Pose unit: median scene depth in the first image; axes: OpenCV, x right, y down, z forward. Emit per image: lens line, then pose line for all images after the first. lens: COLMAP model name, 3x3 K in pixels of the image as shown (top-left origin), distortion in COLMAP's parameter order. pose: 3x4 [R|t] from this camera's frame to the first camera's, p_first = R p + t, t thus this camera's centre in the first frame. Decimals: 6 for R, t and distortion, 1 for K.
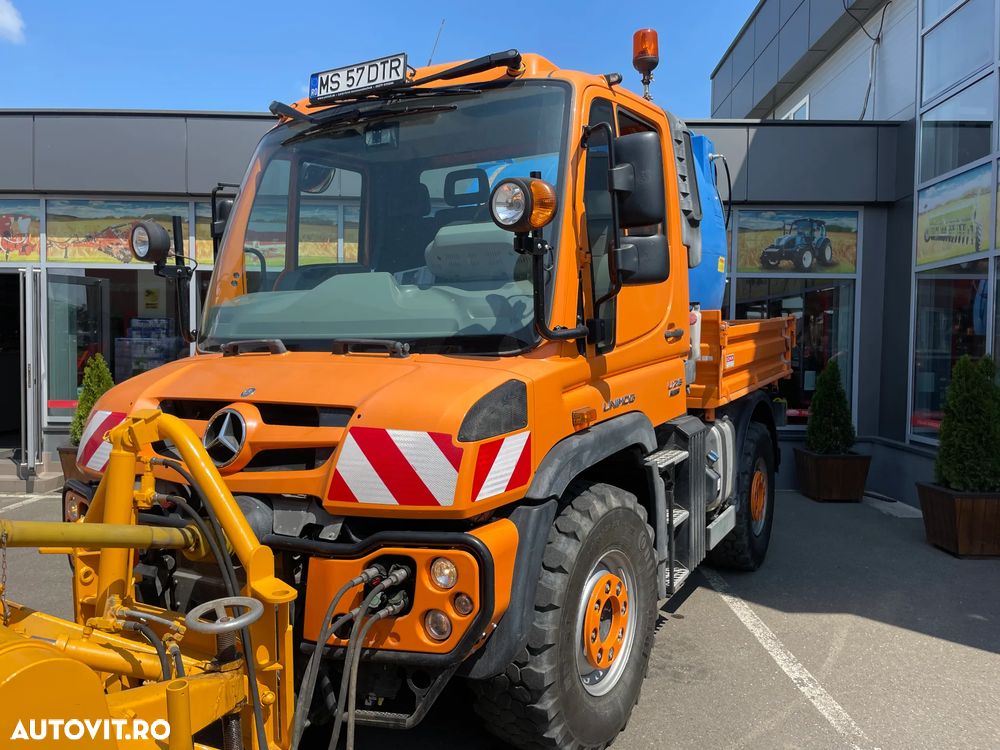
lens RADIAL K [[760.4, 0, 510.2], [0, 760.4, 377.2], [0, 0, 1]] dist [0.060789, -0.075549]
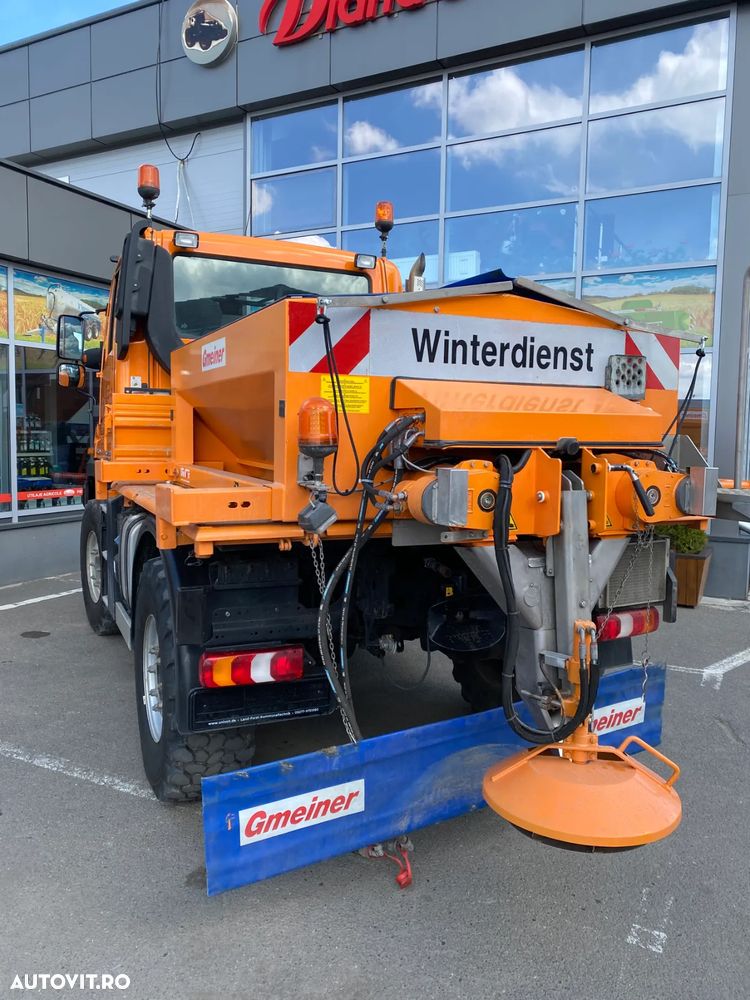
lens RADIAL K [[760.4, 0, 366.9], [0, 760.4, 484.0], [0, 0, 1]] dist [0.060789, -0.075549]
pose [[0.453266, -0.067276, 0.888833, -0.866823], [0.025042, 0.997715, 0.062747, -0.031356], [-0.891024, -0.006183, 0.453915, 0.416978]]
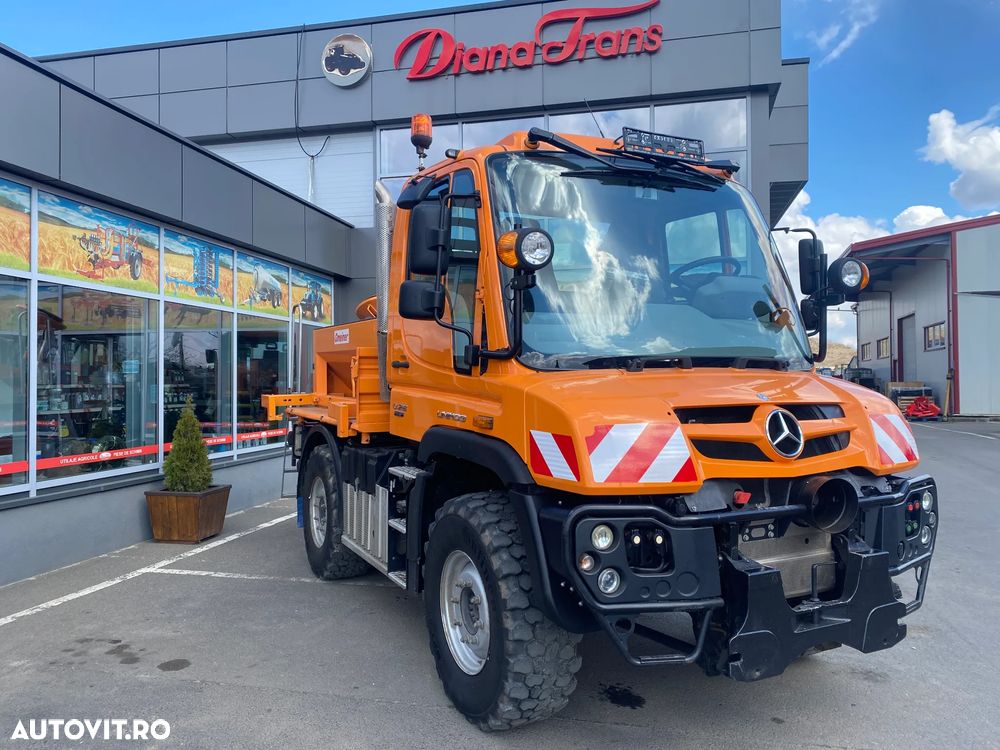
lens RADIAL K [[760.4, 0, 495.2], [0, 760.4, 365.7], [0, 0, 1]] dist [0.060789, -0.075549]
pose [[0.214790, 0.007384, 0.976632, -1.514434], [0.045819, 0.998794, -0.017629, -0.039861], [-0.975585, 0.048535, 0.214193, 0.748759]]
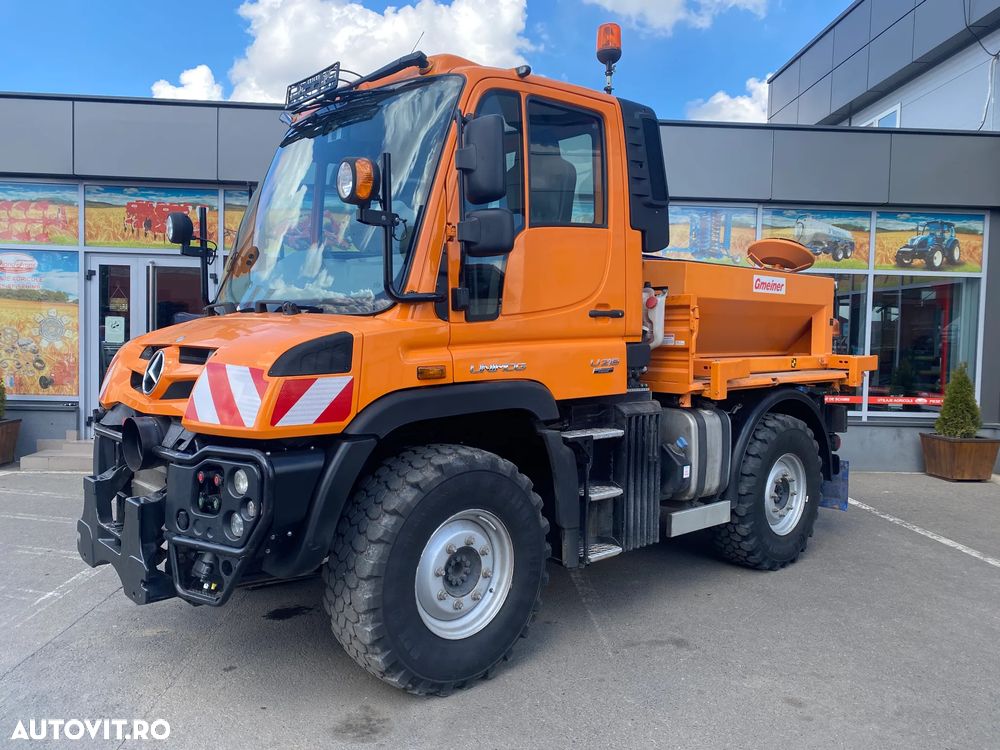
lens RADIAL K [[770.2, 0, 496.4], [0, 770.2, 372.4], [0, 0, 1]] dist [0.022211, -0.009406]
pose [[0.998741, 0.009703, 0.049218, -0.510917], [-0.010138, 0.999912, 0.008598, 0.005151], [-0.049130, -0.009086, 0.998751, -0.105033]]
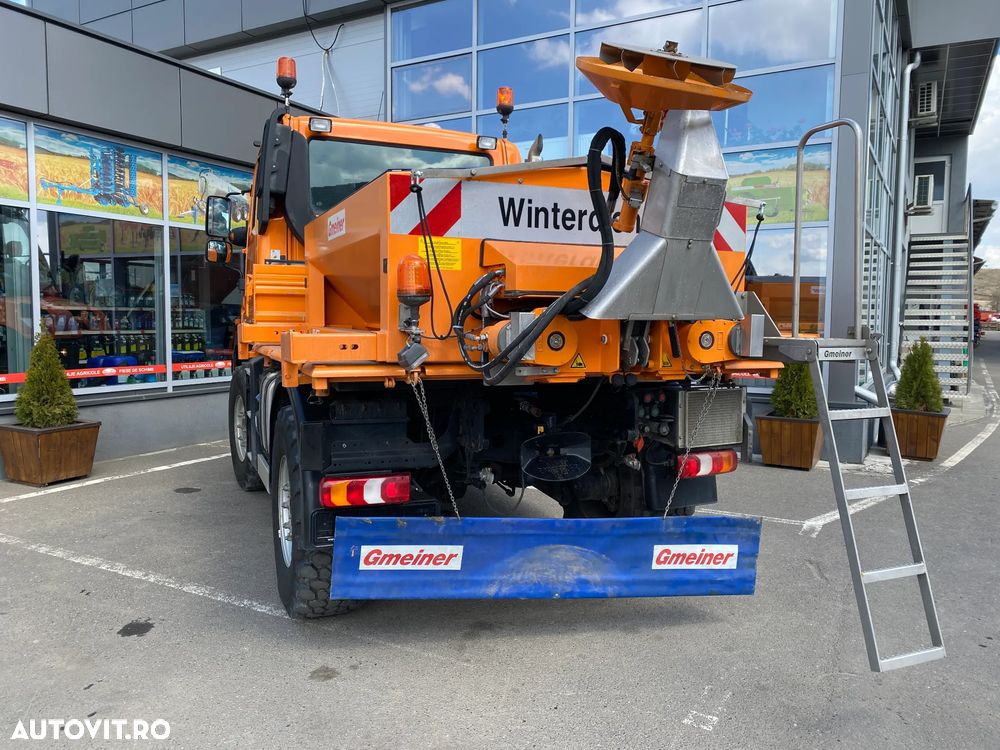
lens RADIAL K [[760.4, 0, 496.5], [0, 760.4, 366.9], [0, 0, 1]] dist [0.060789, -0.075549]
pose [[0.480936, -0.067486, 0.874155, -0.924589], [0.030929, 0.997719, 0.060009, -0.004859], [-0.876210, -0.001823, 0.481926, 0.332485]]
